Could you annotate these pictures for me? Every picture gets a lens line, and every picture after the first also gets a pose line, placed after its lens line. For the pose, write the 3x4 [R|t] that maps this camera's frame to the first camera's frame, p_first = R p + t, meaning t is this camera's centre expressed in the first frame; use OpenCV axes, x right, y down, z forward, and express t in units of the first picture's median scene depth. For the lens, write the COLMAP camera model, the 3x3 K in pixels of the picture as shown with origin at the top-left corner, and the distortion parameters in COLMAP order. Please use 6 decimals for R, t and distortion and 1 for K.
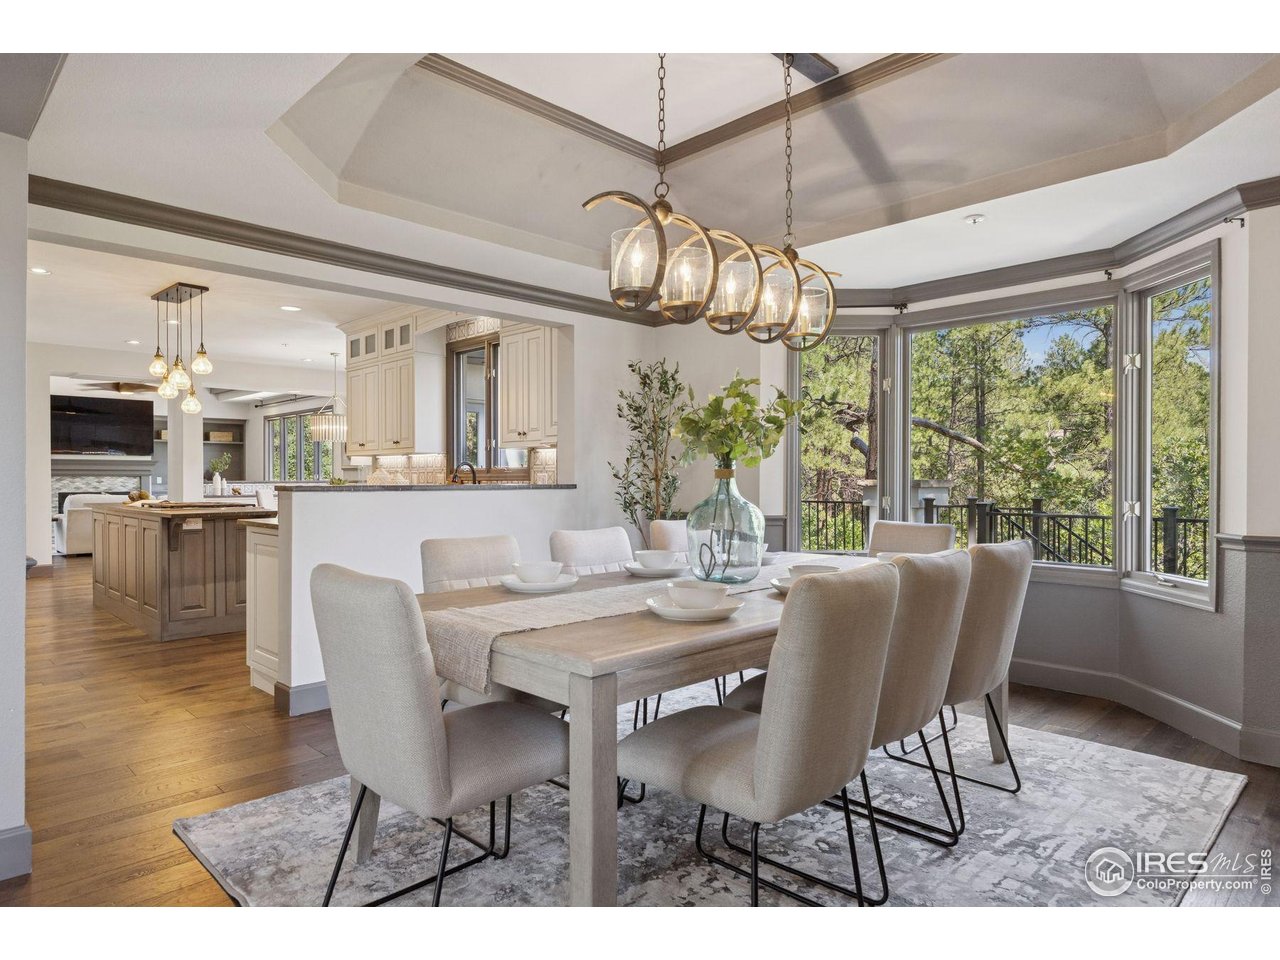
lens RADIAL K [[774.7, 0, 635.5], [0, 774.7, 482.5], [0, 0, 1]] dist [-0.002960, 0.000163]
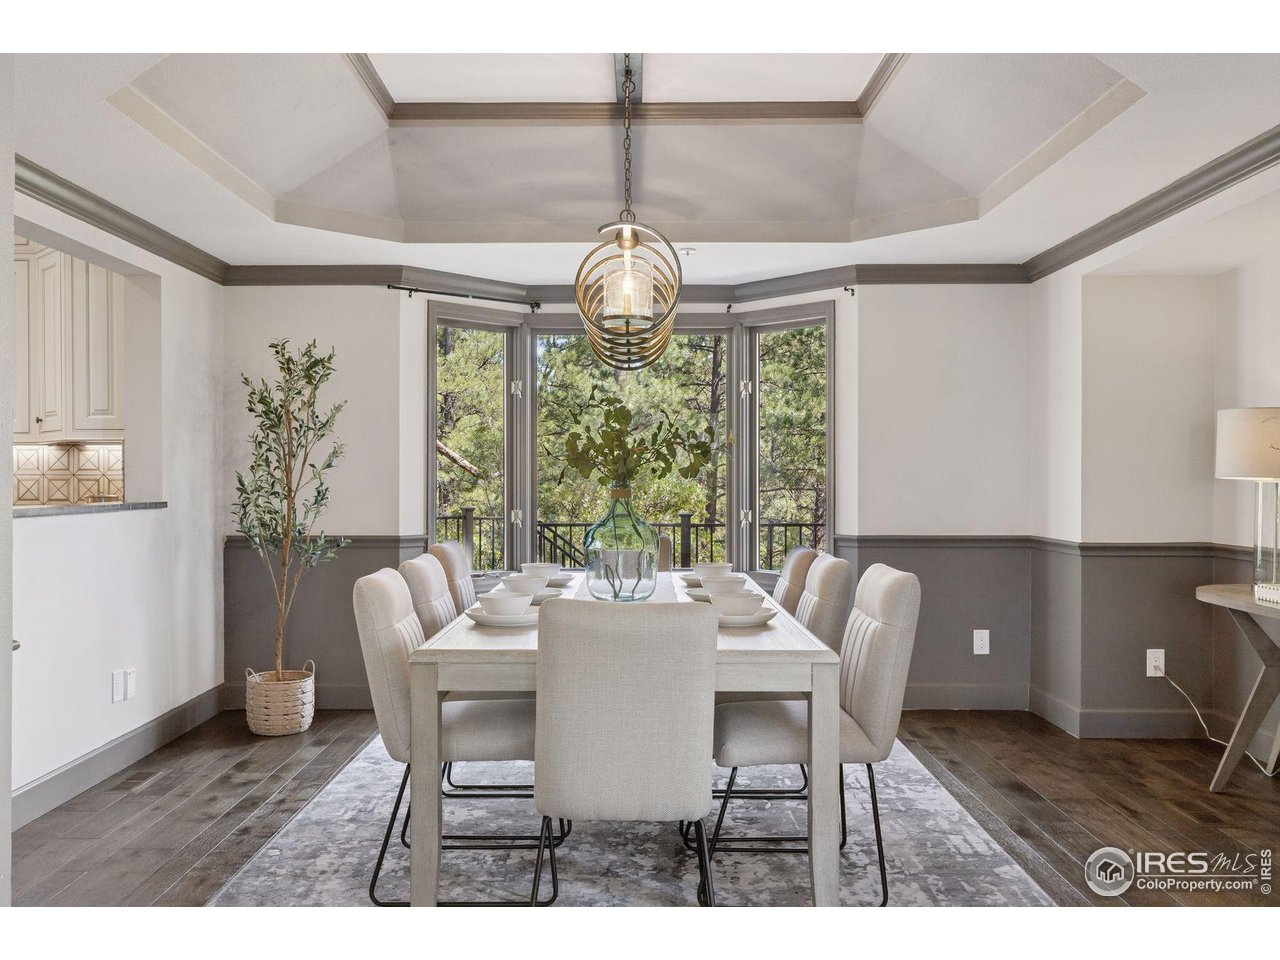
lens RADIAL K [[1088.9, 0, 641.2], [0, 1088.9, 482.3], [0, 0, 1]] dist [0.000670, 0.001107]
pose [[0.696735, -0.003342, 0.717321, -0.742069], [0.003649, 0.999993, 0.001115, -0.022977], [-0.717319, 0.001840, 0.696742, -0.007736]]
